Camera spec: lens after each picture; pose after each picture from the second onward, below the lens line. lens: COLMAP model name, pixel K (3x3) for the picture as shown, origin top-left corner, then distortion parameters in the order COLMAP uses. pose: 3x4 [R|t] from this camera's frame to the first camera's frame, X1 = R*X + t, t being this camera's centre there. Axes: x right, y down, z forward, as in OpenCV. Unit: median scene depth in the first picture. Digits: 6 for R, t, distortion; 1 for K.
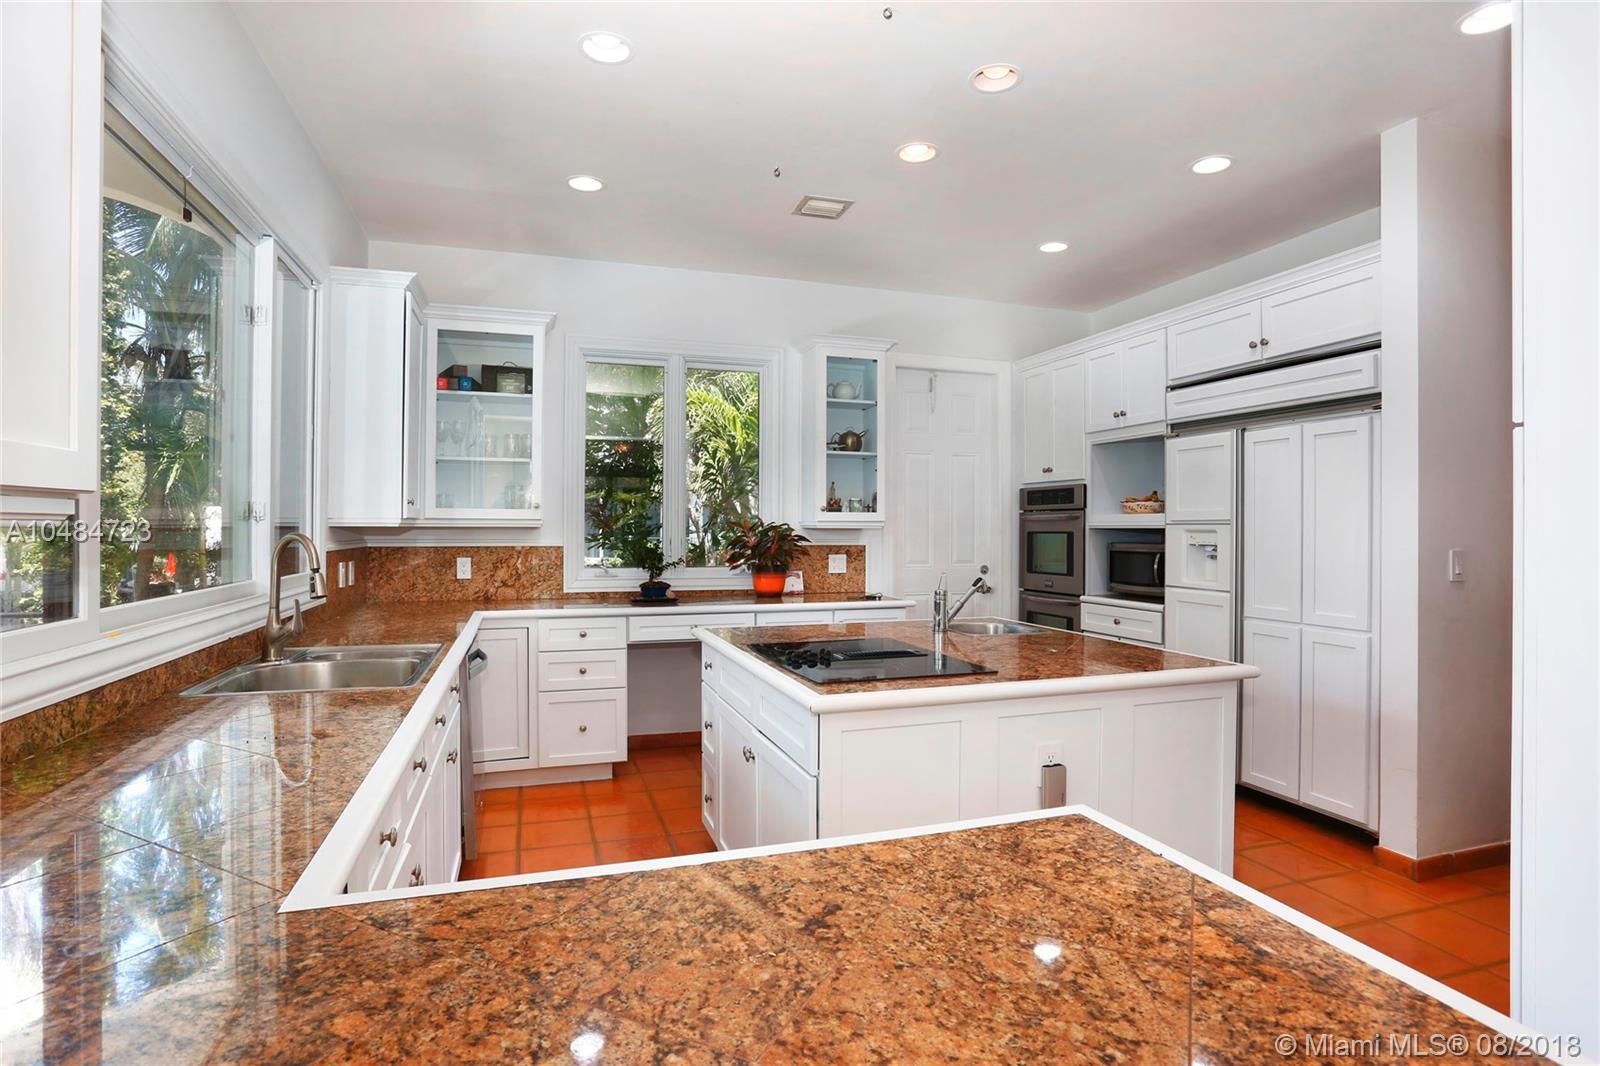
lens RADIAL K [[872.2, 0, 800.0], [0, 872.2, 533.0], [0, 0, 1]] dist [-0.001563, -0.000112]
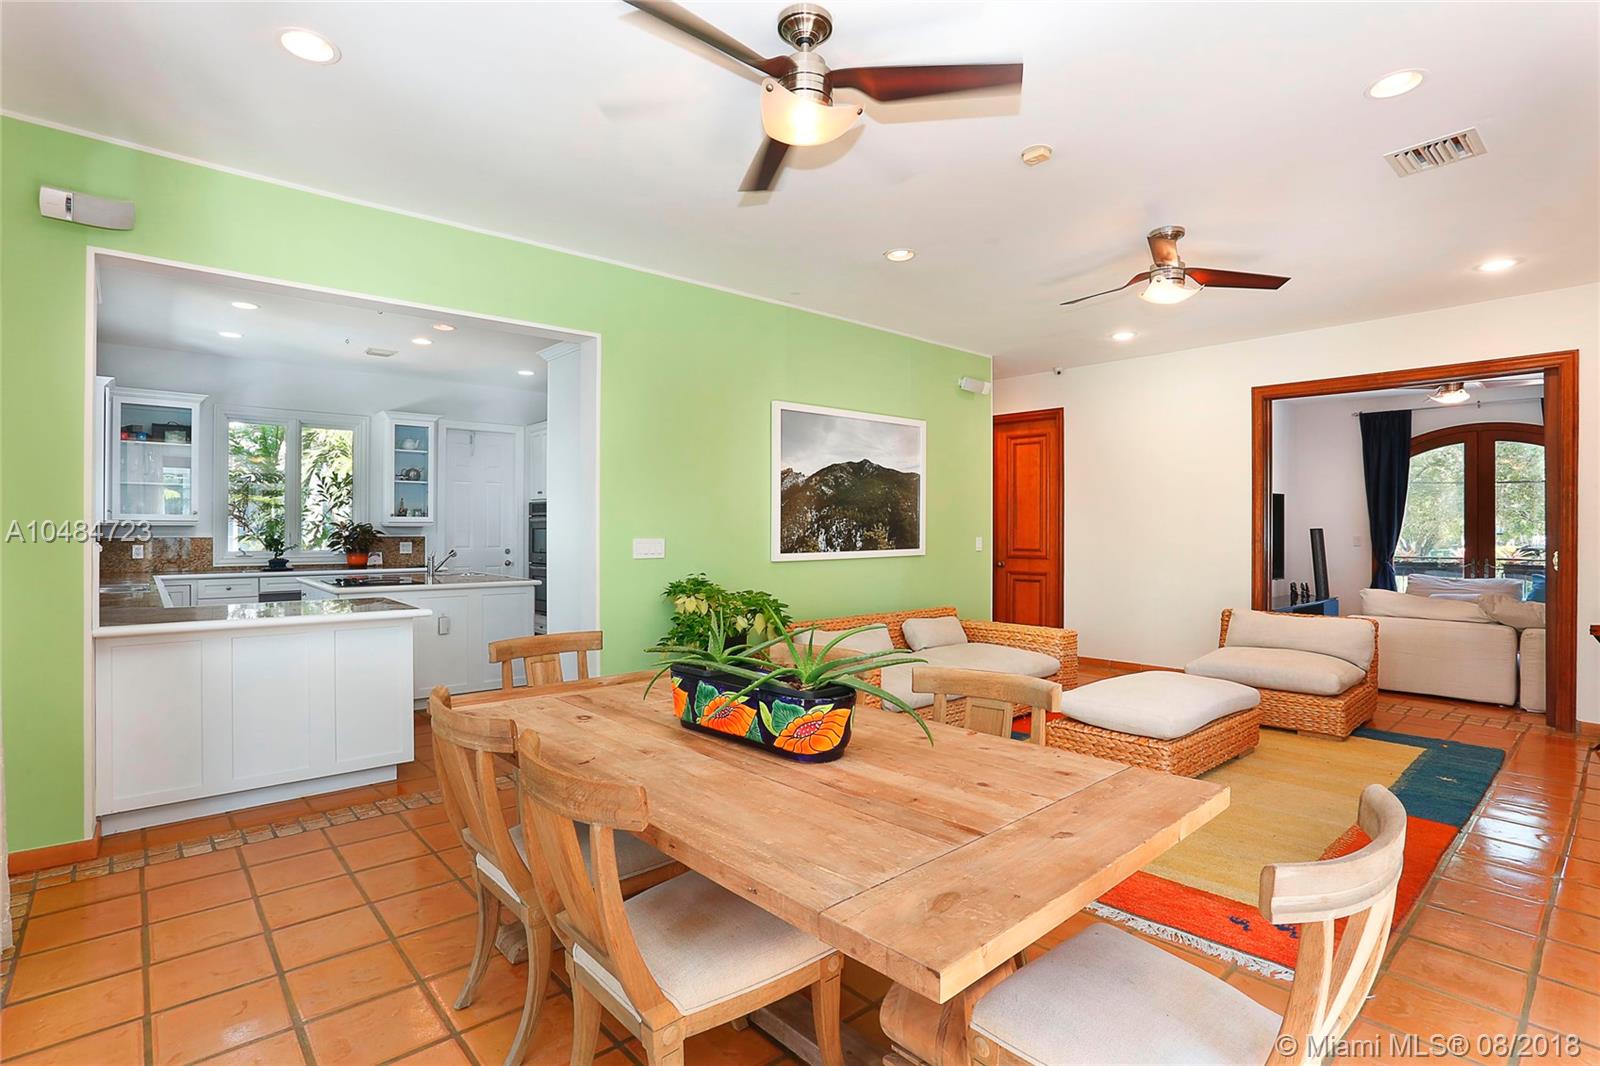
lens RADIAL K [[782.7, 0, 799.7], [0, 782.7, 528.8], [0, 0, 1]] dist [-0.082755, 0.042635]
pose [[0.914123, -0.002962, 0.405427, 0.147077], [0.005738, 0.999968, -0.005631, 0.012709], [-0.405397, 0.007474, 0.914110, -0.689122]]
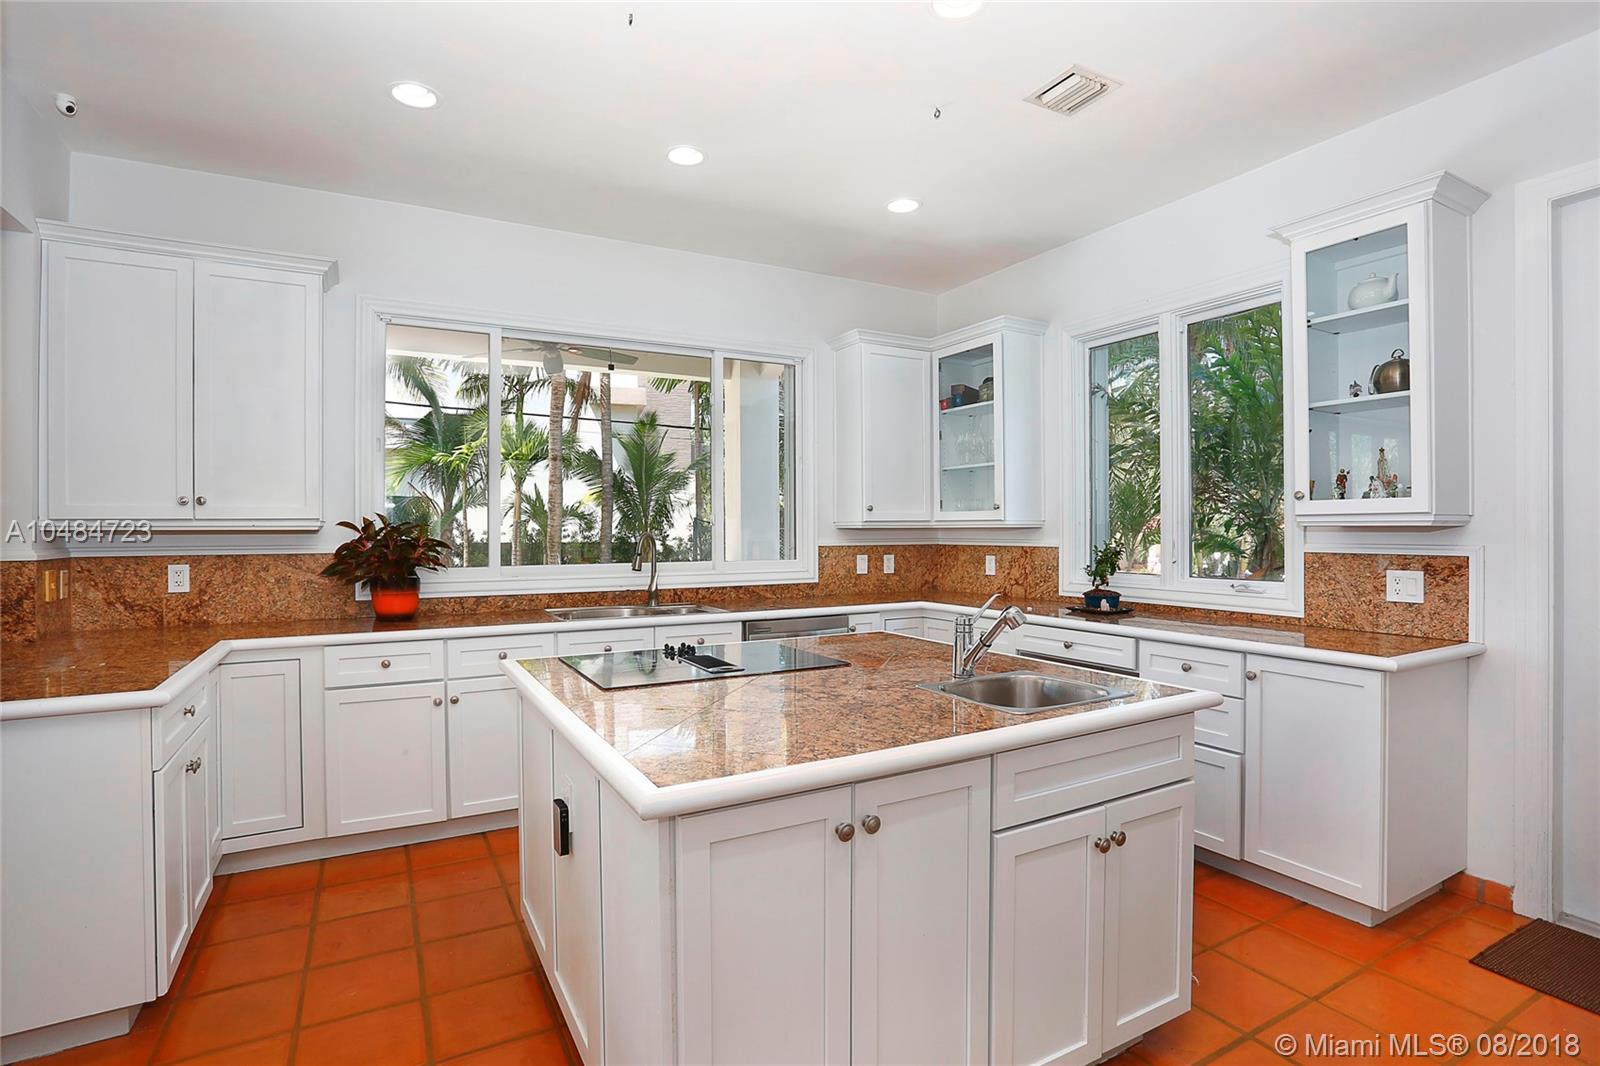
lens RADIAL K [[782.7, 0, 799.7], [0, 782.7, 528.8], [0, 0, 1]] dist [-0.082755, 0.042635]
pose [[0.197054, -0.004596, -0.980382, 0.505122], [-0.001723, 0.999986, -0.005034, -0.000321], [0.980391, 0.002681, 0.197043, 0.539736]]
